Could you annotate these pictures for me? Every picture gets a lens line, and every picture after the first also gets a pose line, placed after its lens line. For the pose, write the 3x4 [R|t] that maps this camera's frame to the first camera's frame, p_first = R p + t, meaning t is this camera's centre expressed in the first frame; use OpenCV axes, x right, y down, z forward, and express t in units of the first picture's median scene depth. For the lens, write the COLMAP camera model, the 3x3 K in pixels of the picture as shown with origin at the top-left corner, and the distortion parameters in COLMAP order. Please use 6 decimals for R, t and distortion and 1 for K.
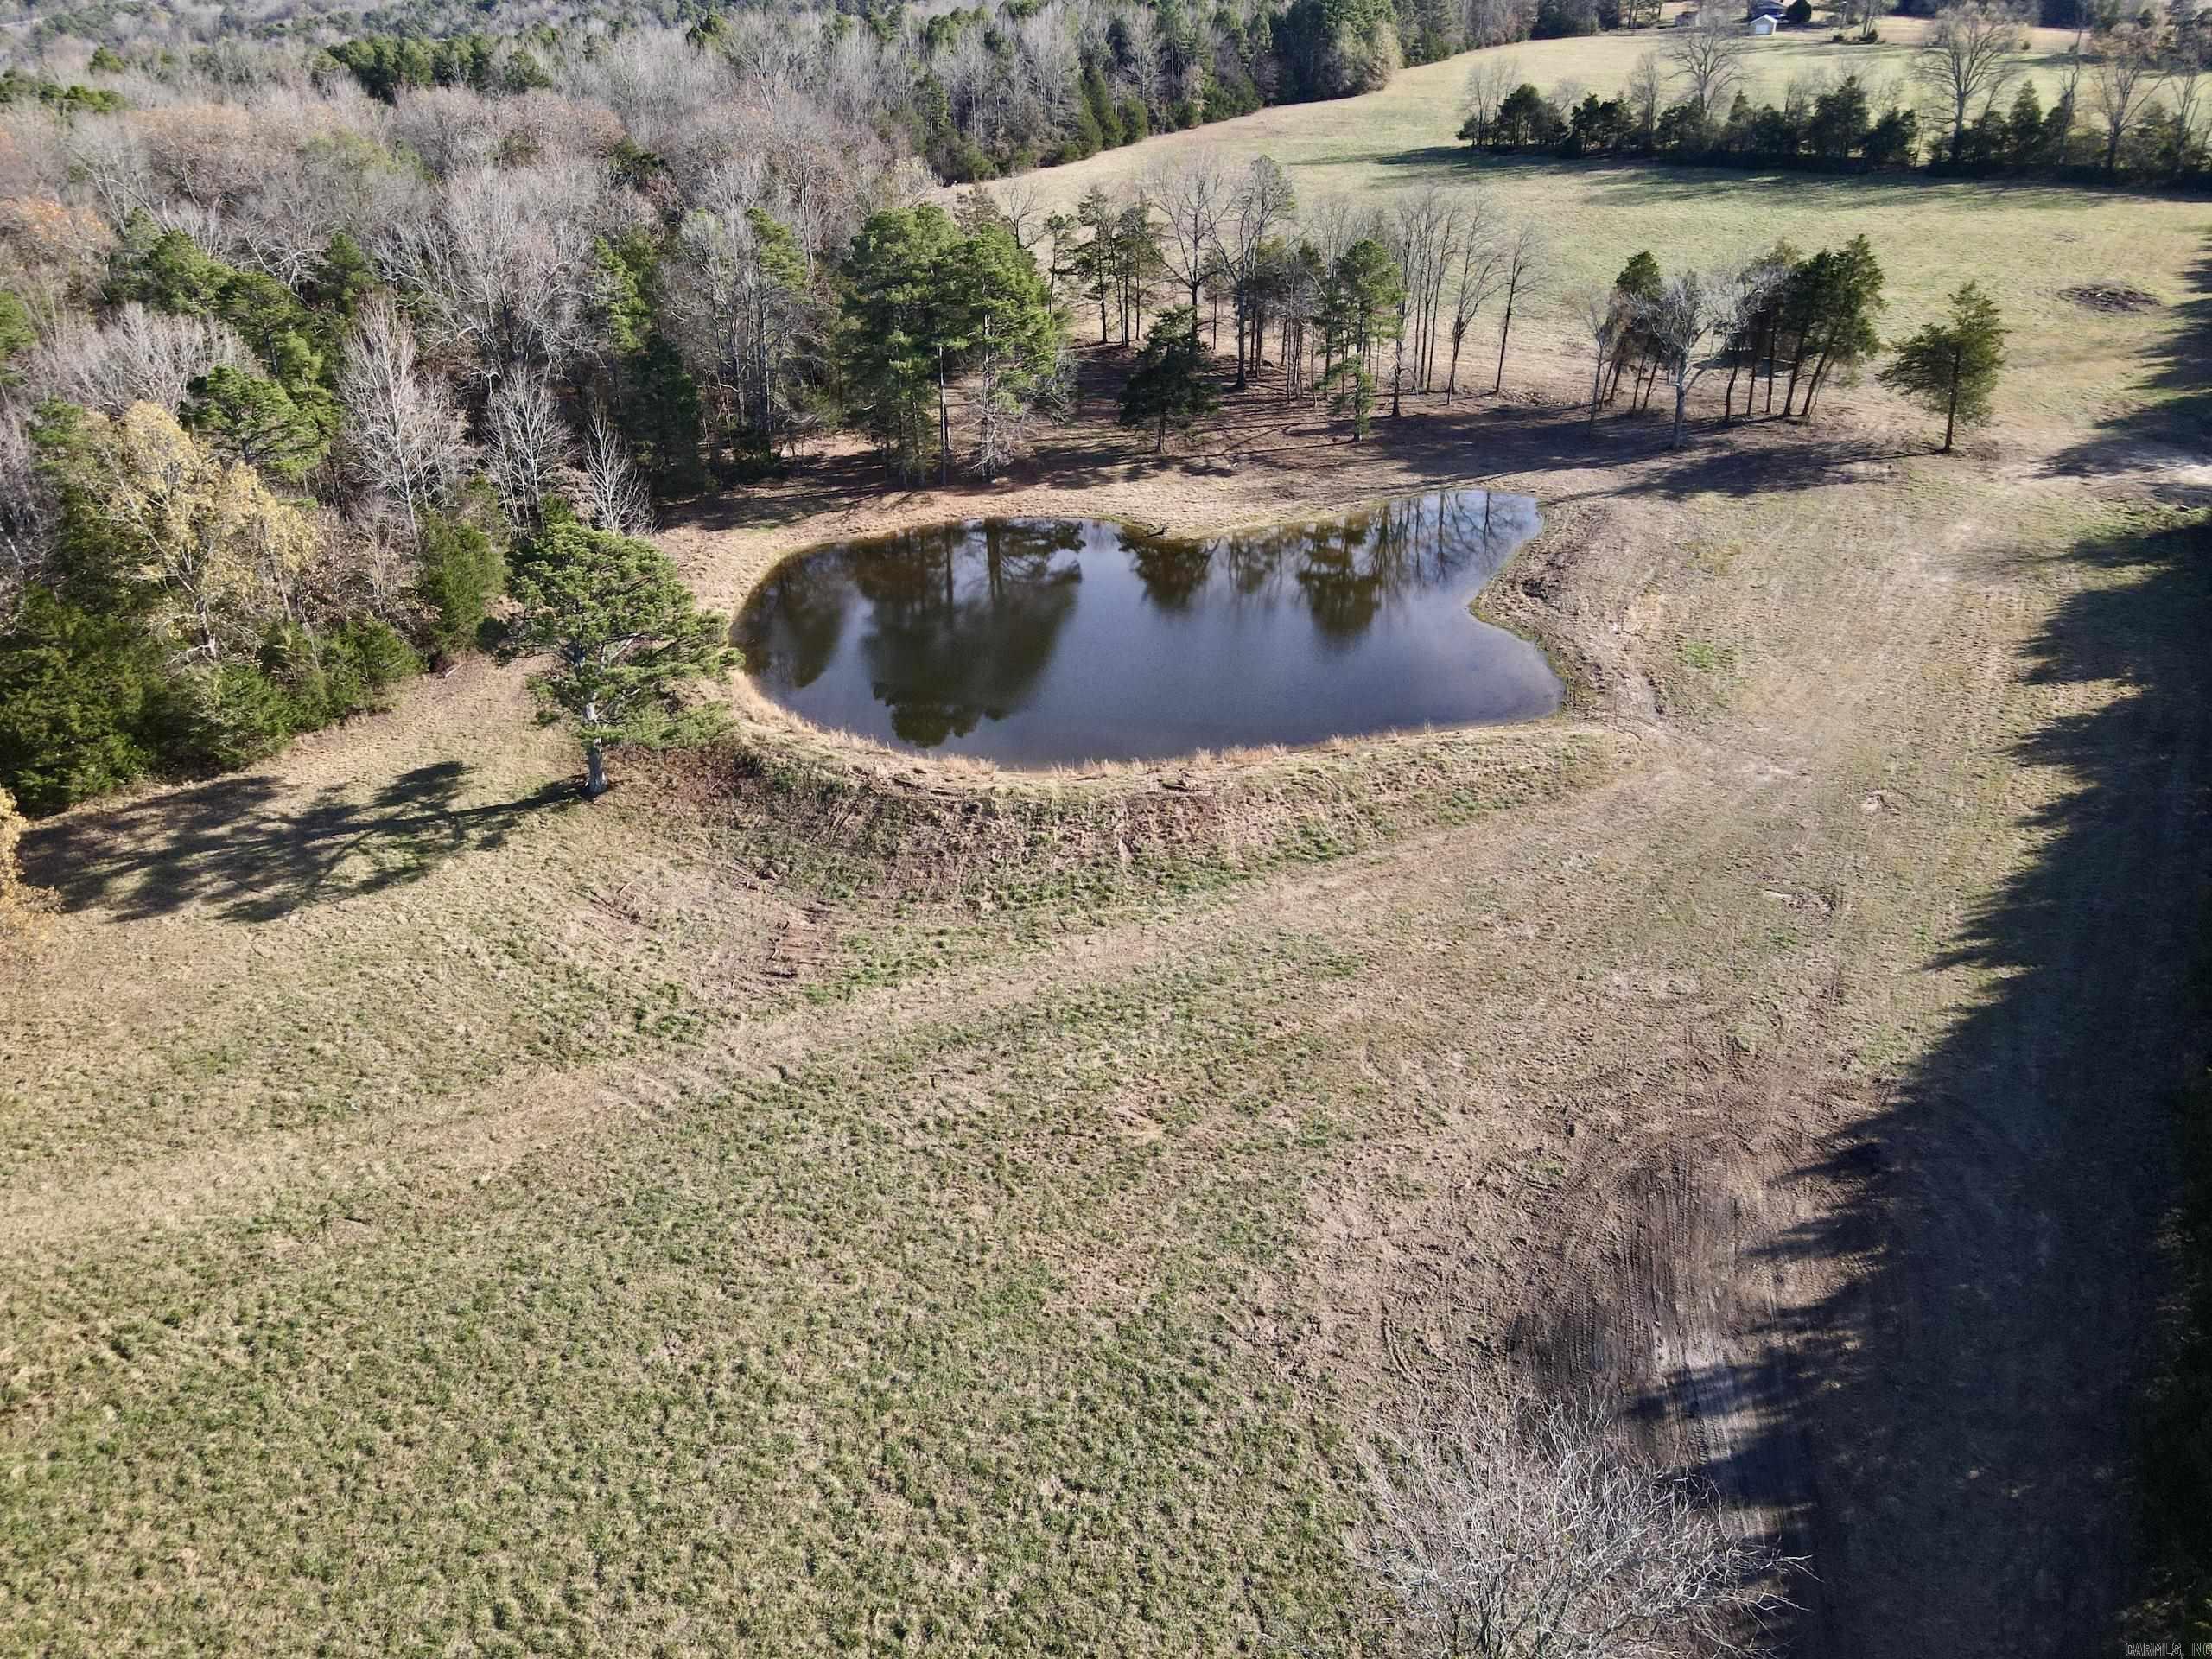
lens RADIAL K [[1655.1, 0, 1103.9], [0, 1655.1, 759.1], [0, 0, 1]] dist [0.003154, 0.005074]
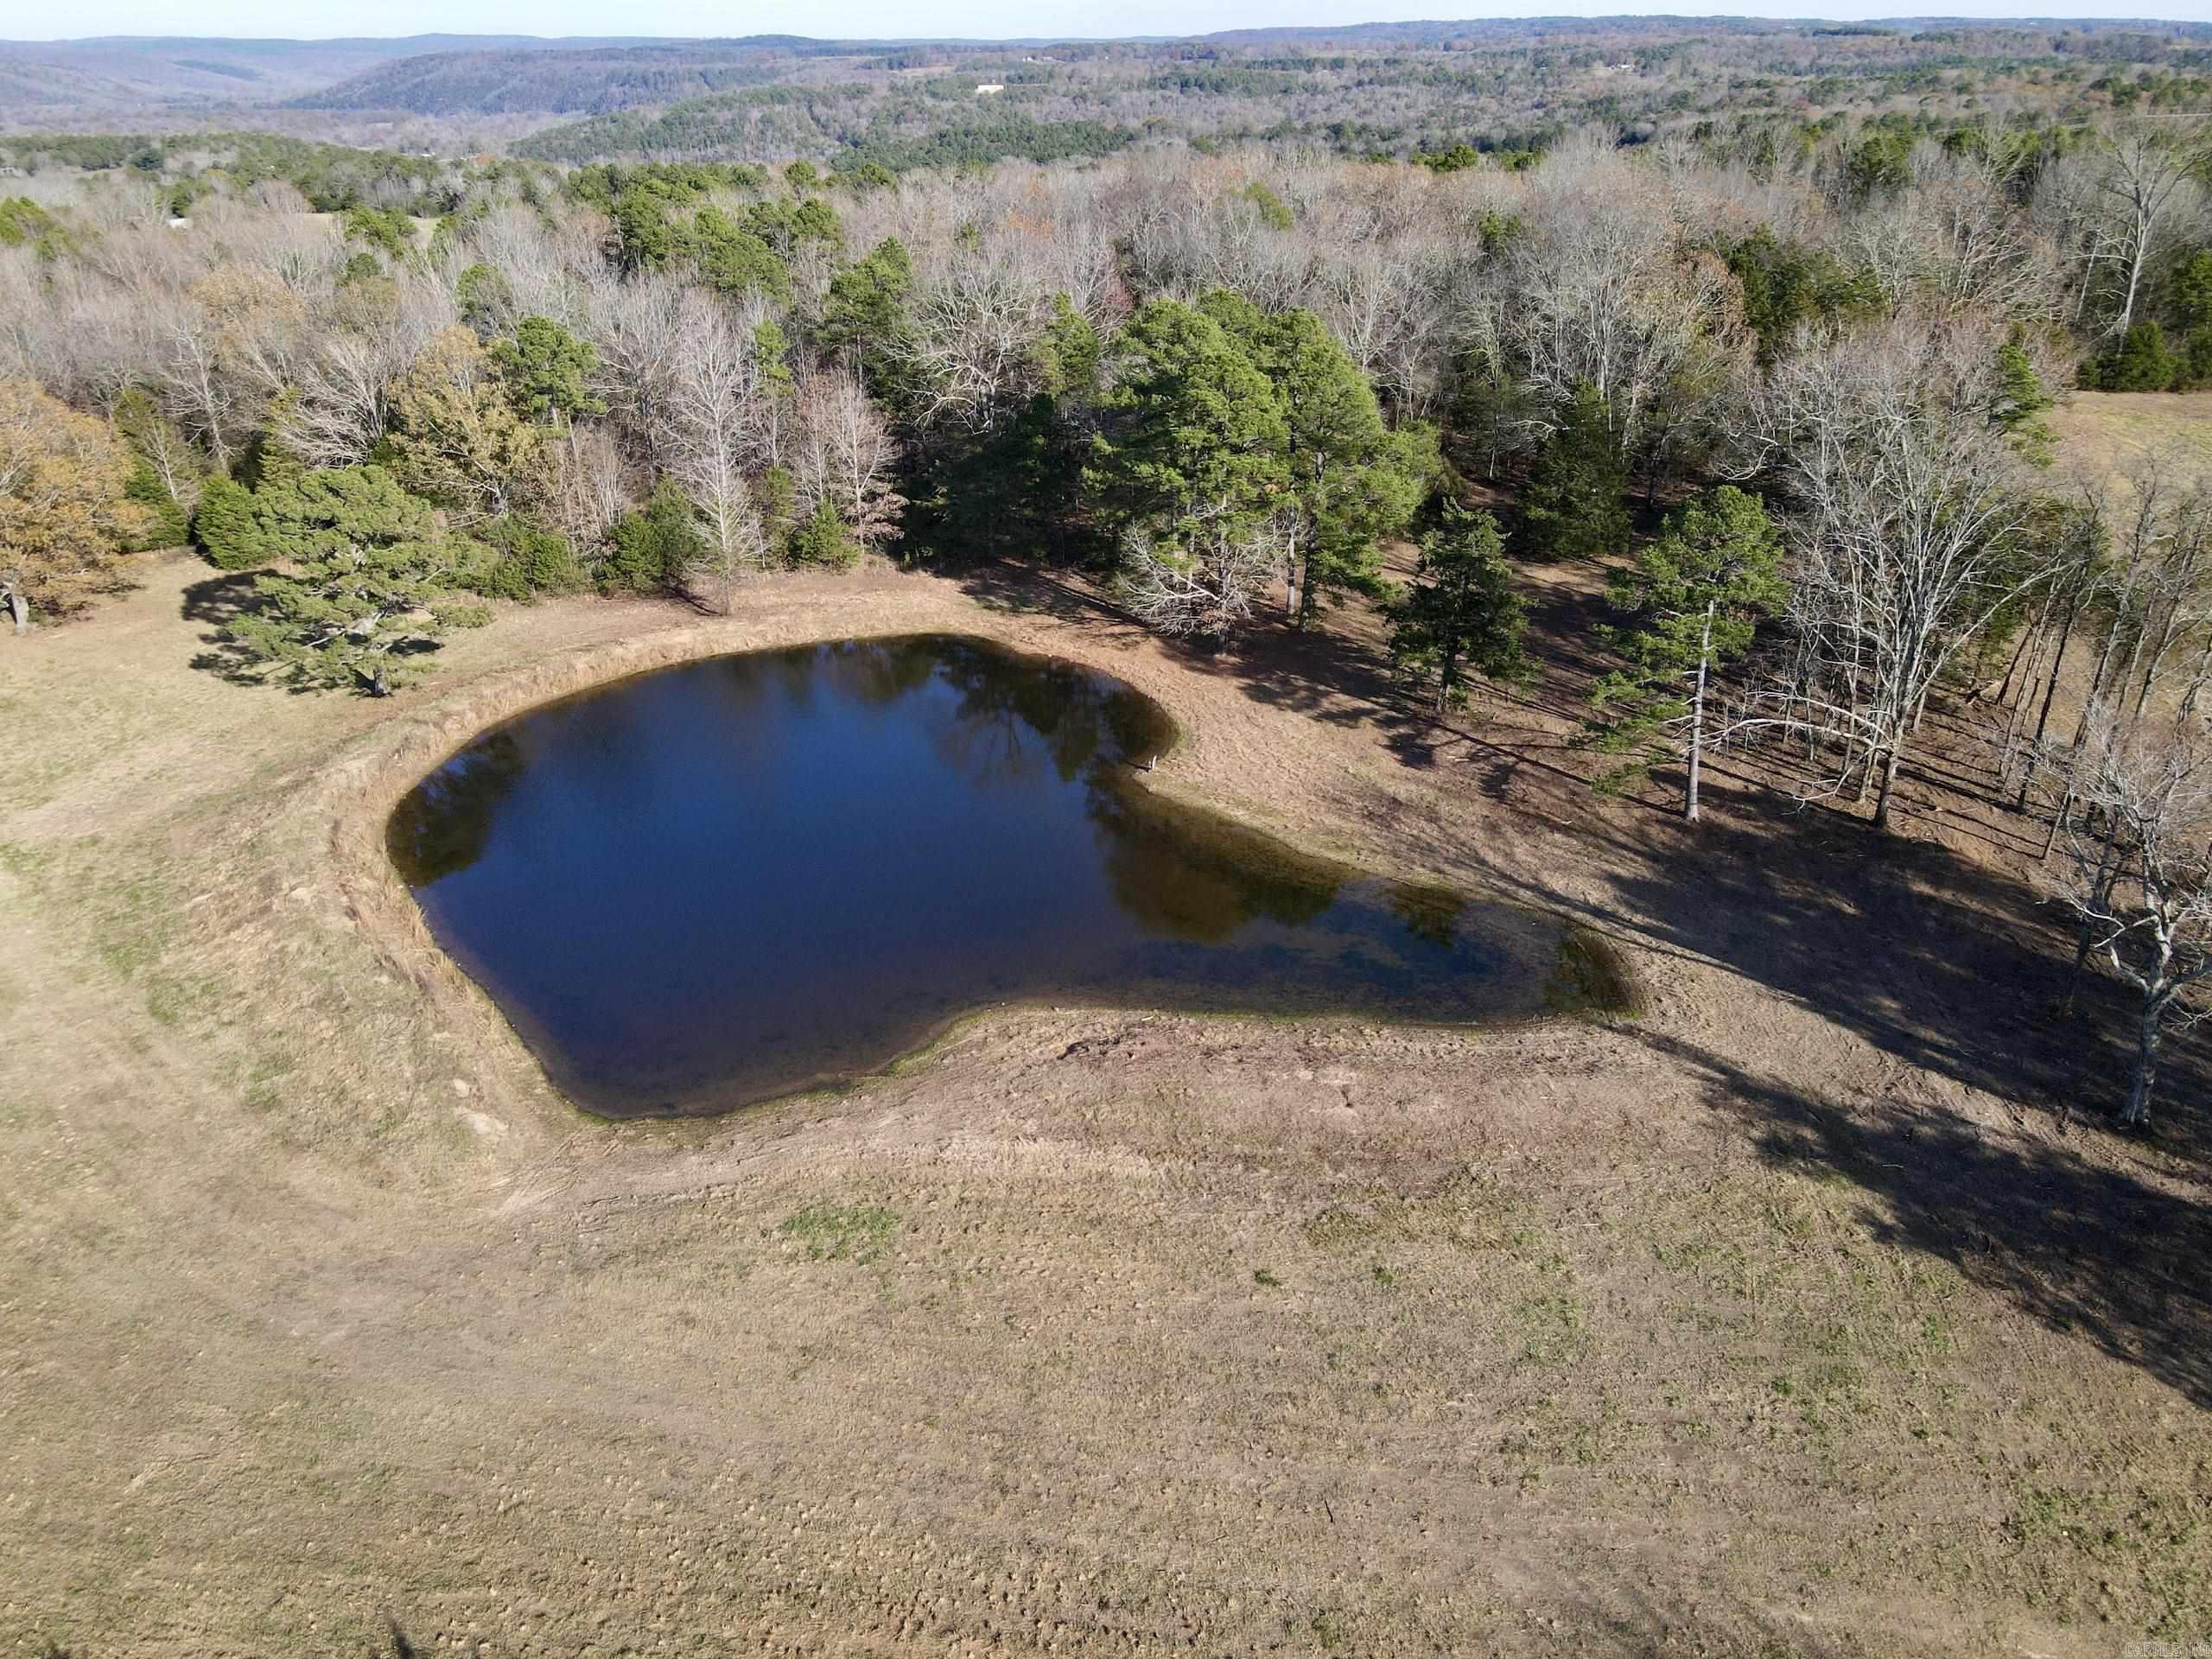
lens RADIAL K [[1629.9, 0, 1092.5], [0, 1629.9, 828.0], [0, 0, 1]] dist [0.000165, 0.024058]
pose [[0.369708, 0.402153, -0.837609, 0.872830], [-0.409972, 0.879587, 0.241351, -0.377982], [0.833810, 0.254167, 0.490062, 0.862760]]
